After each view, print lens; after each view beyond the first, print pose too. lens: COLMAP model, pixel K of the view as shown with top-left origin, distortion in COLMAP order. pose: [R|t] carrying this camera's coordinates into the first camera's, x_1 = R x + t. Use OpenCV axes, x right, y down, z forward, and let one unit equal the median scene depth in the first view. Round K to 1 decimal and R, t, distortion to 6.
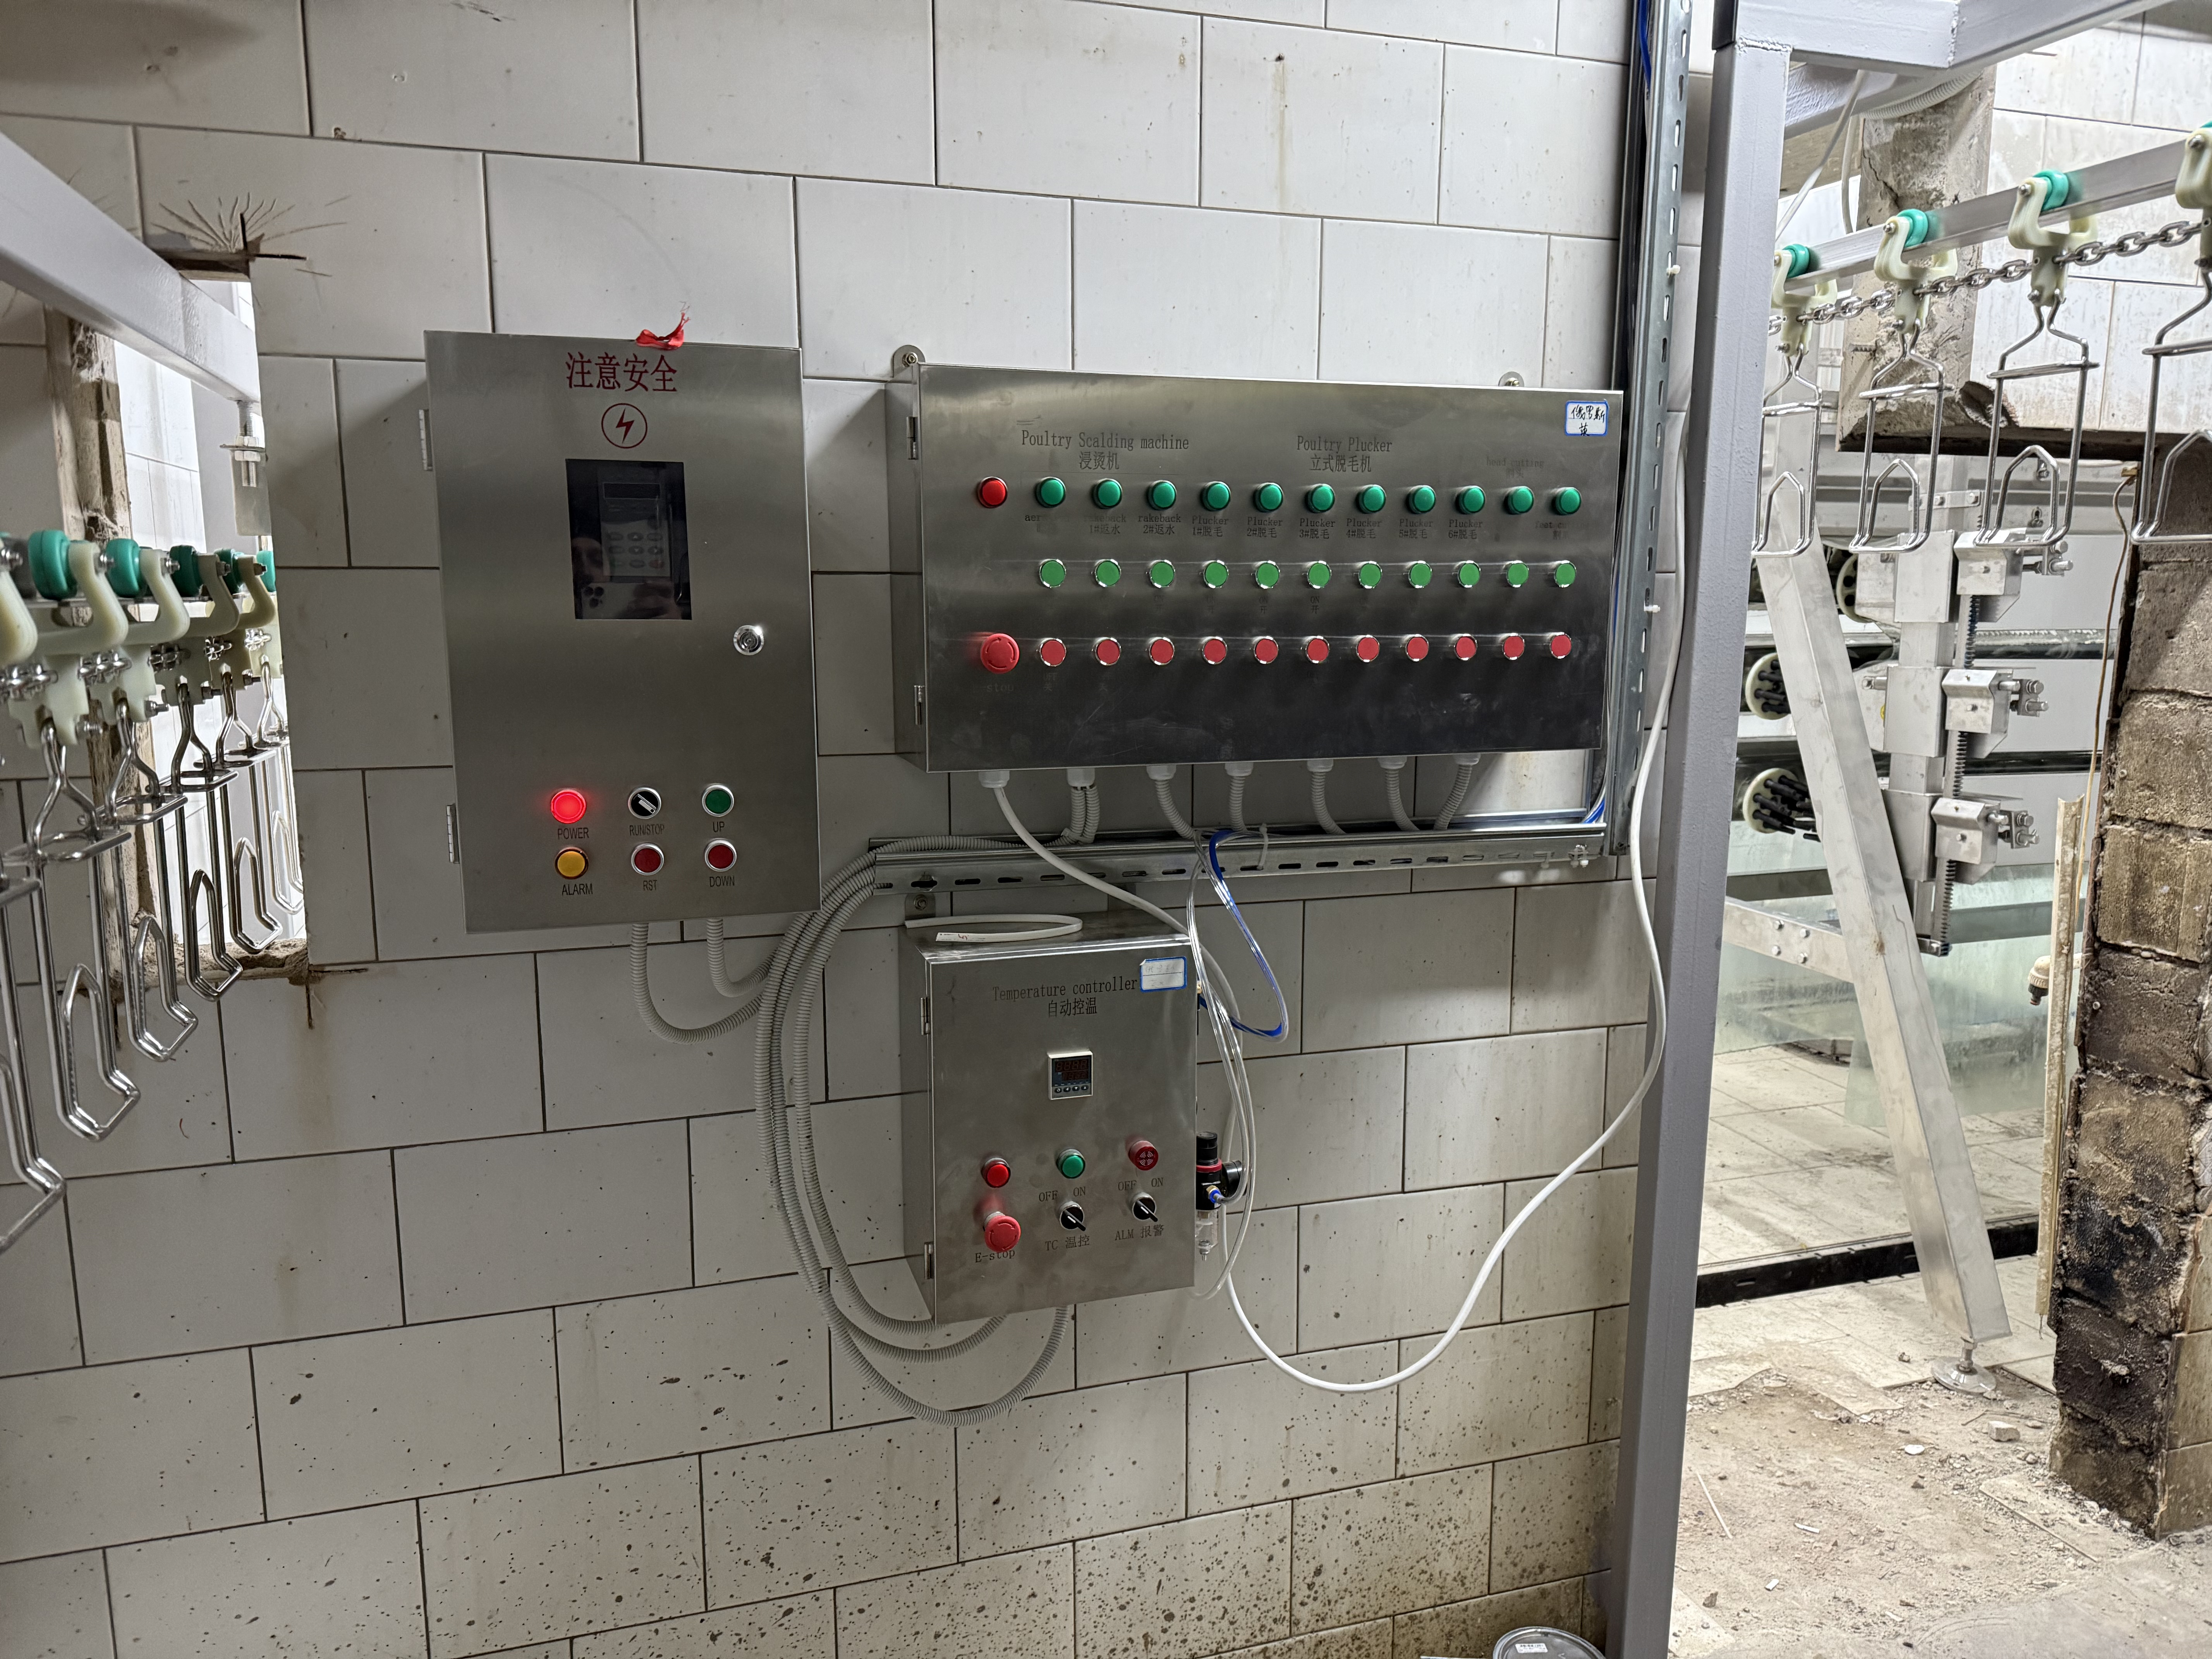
lens RADIAL K [[1571.6, 0, 1111.5], [0, 1571.6, 819.1], [0, 0, 1]] dist [0.020389, -0.024951]
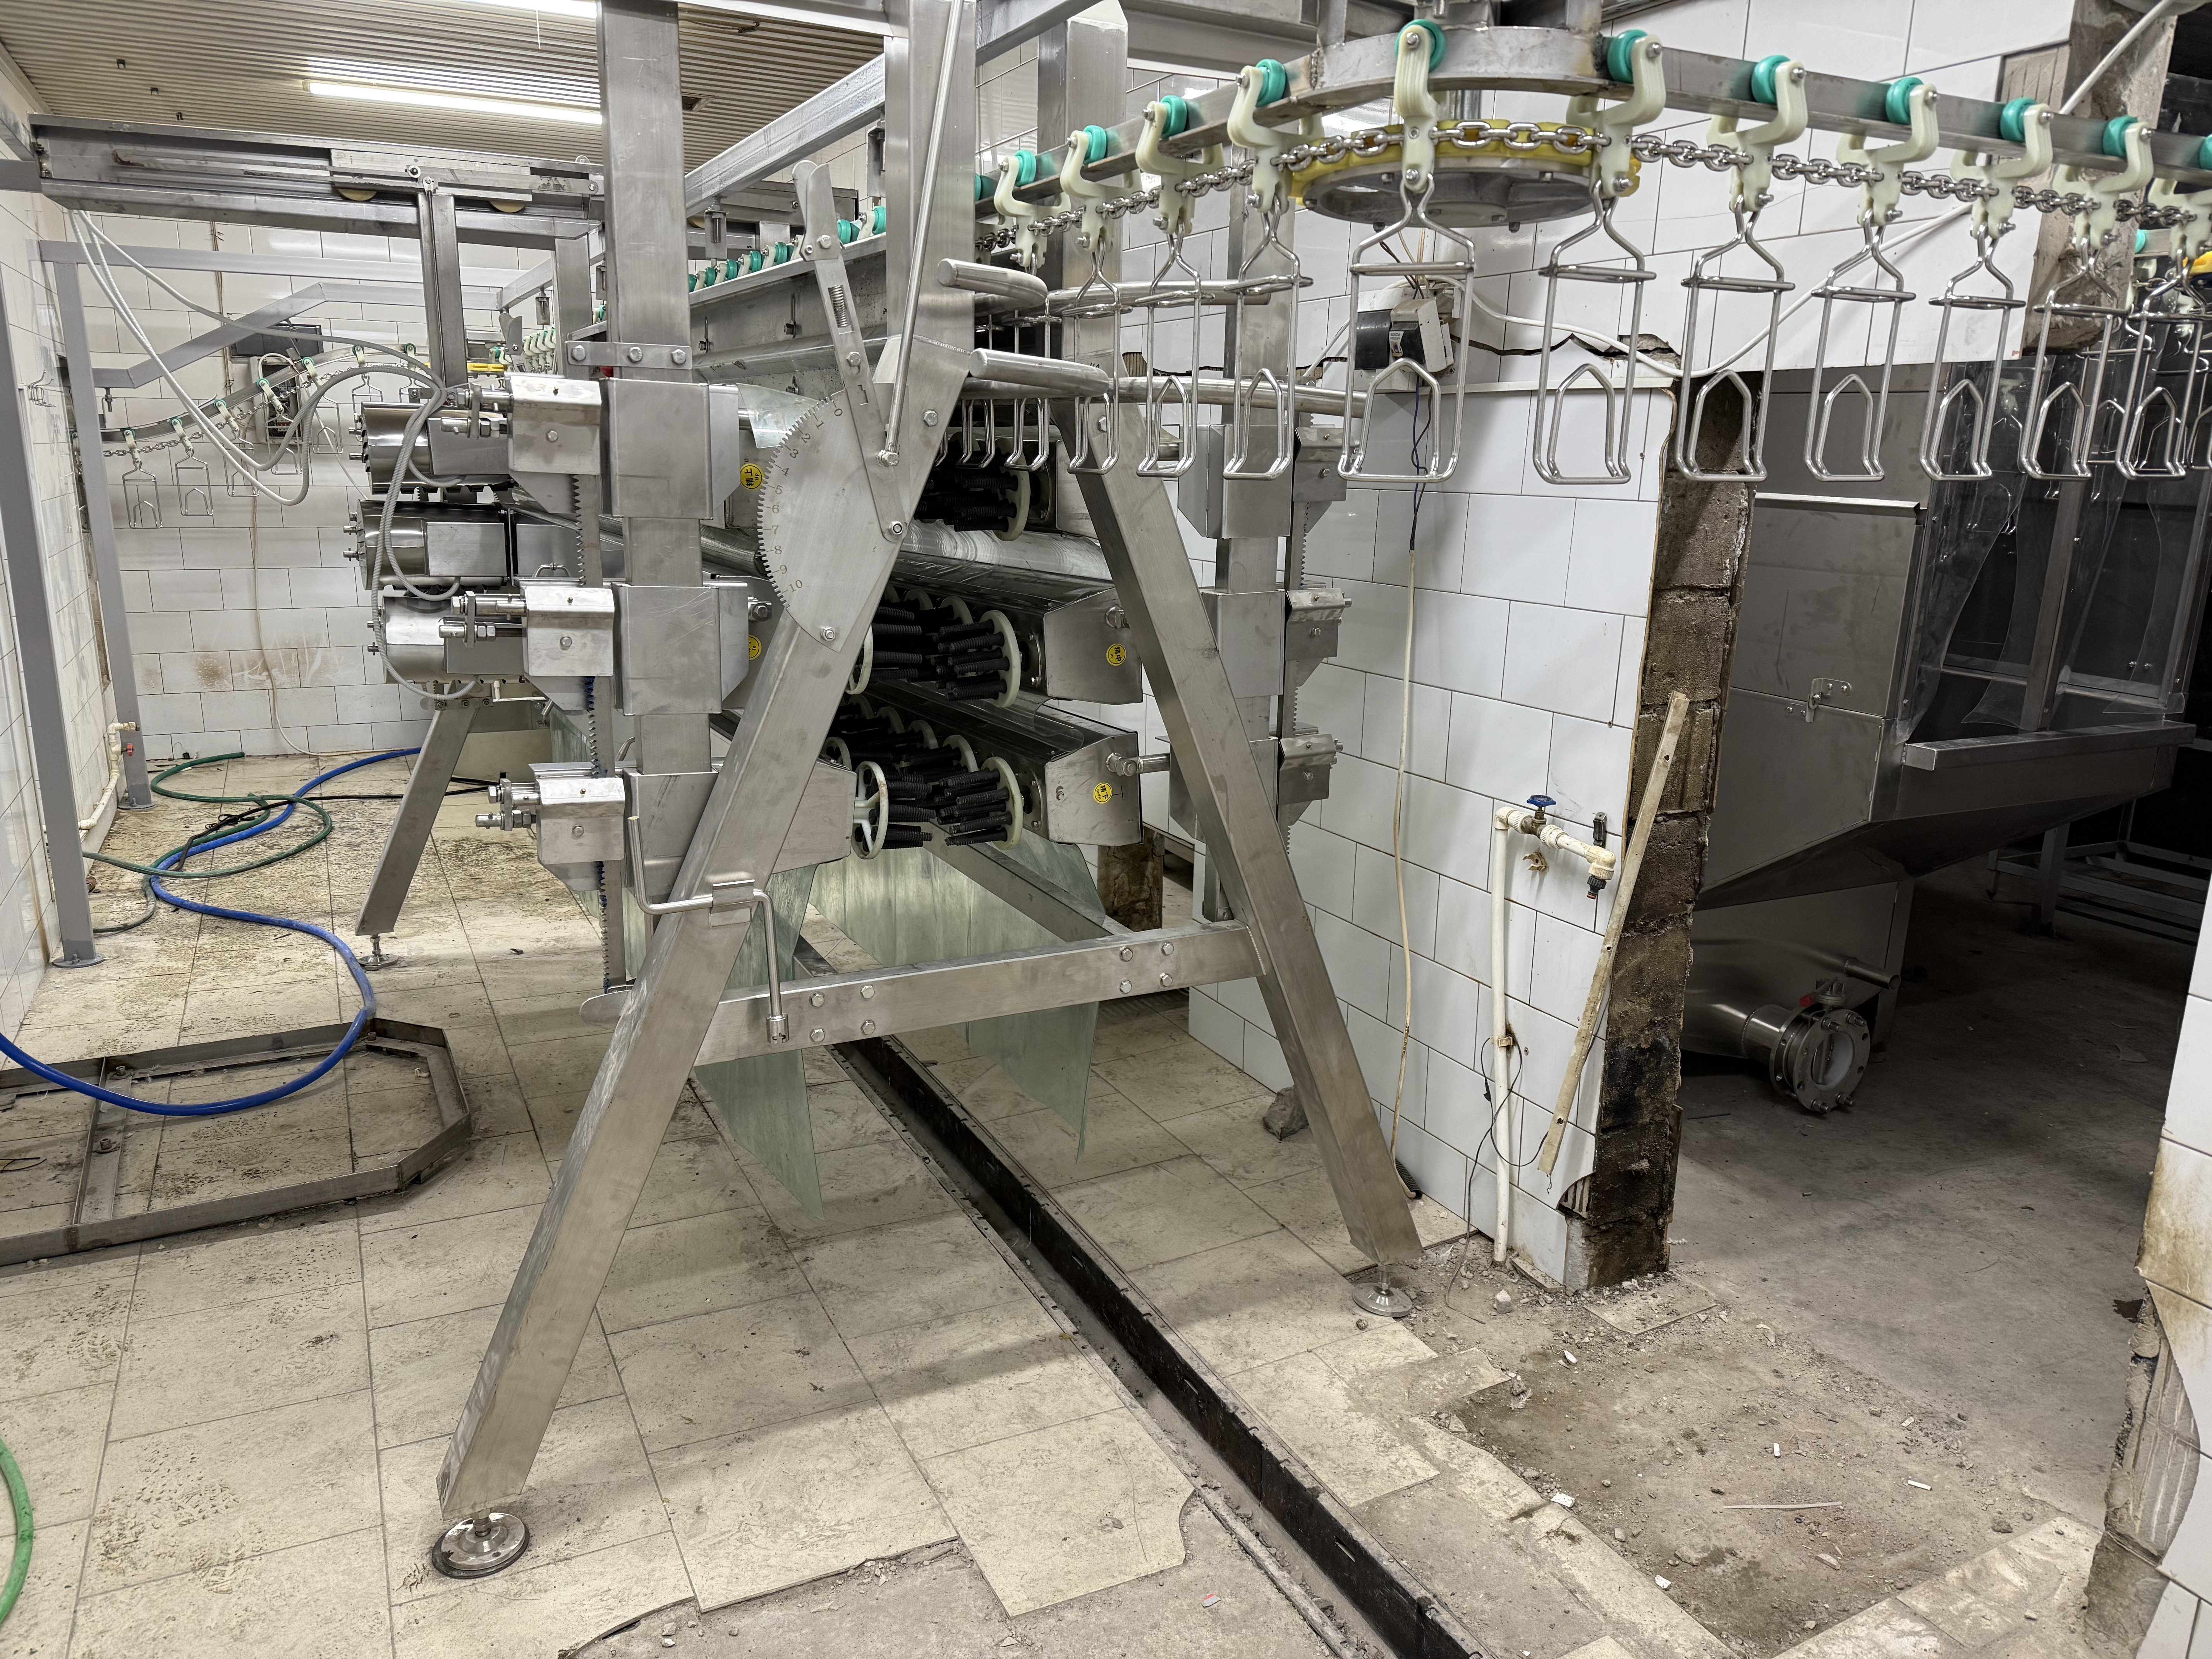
lens RADIAL K [[1571.6, 0, 1111.5], [0, 1571.6, 819.1], [0, 0, 1]] dist [0.020389, -0.024951]
pose [[-0.155359, -0.246466, 0.956618, -0.361950], [0.129854, 0.954878, 0.267107, -0.263325], [-0.979286, 0.165718, -0.116344, 1.487068]]
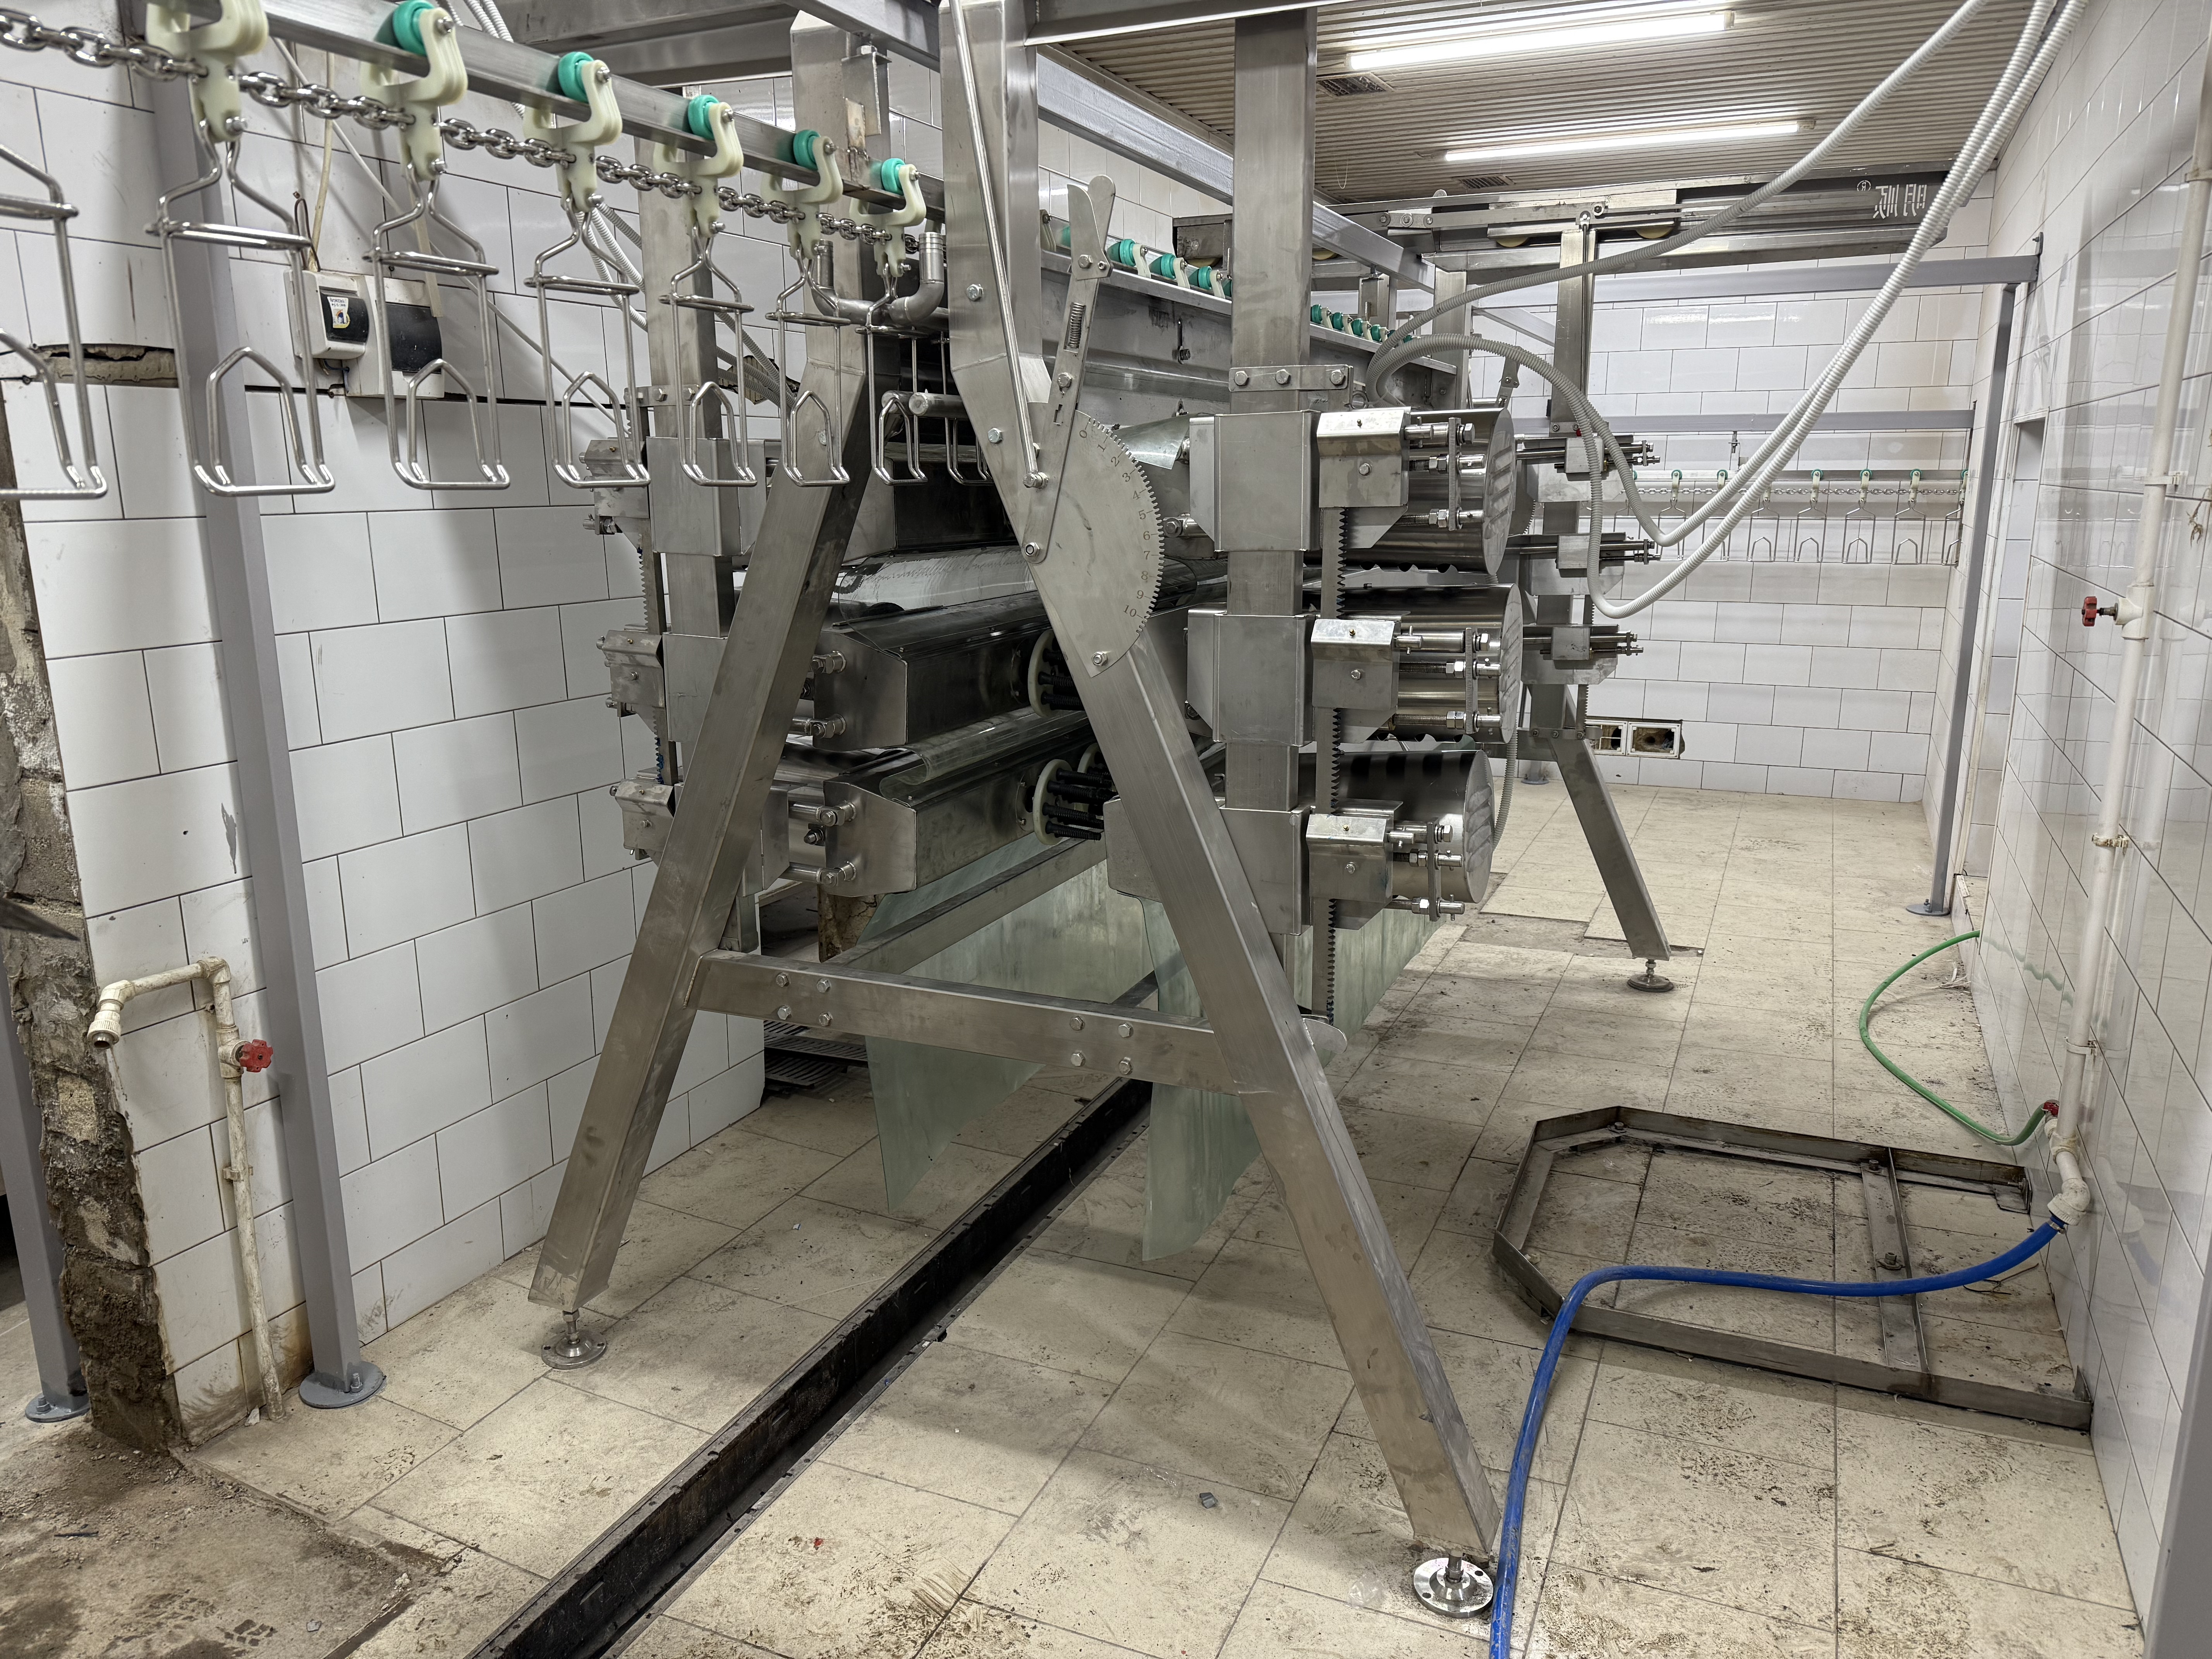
lens RADIAL K [[1571.6, 0, 1111.5], [0, 1571.6, 819.1], [0, 0, 1]] dist [0.020389, -0.024951]
pose [[-0.666376, 0.153821, -0.729577, 2.226823], [-0.121979, 0.942816, 0.310191, -0.366042], [0.735571, 0.295697, -0.609507, 2.419073]]
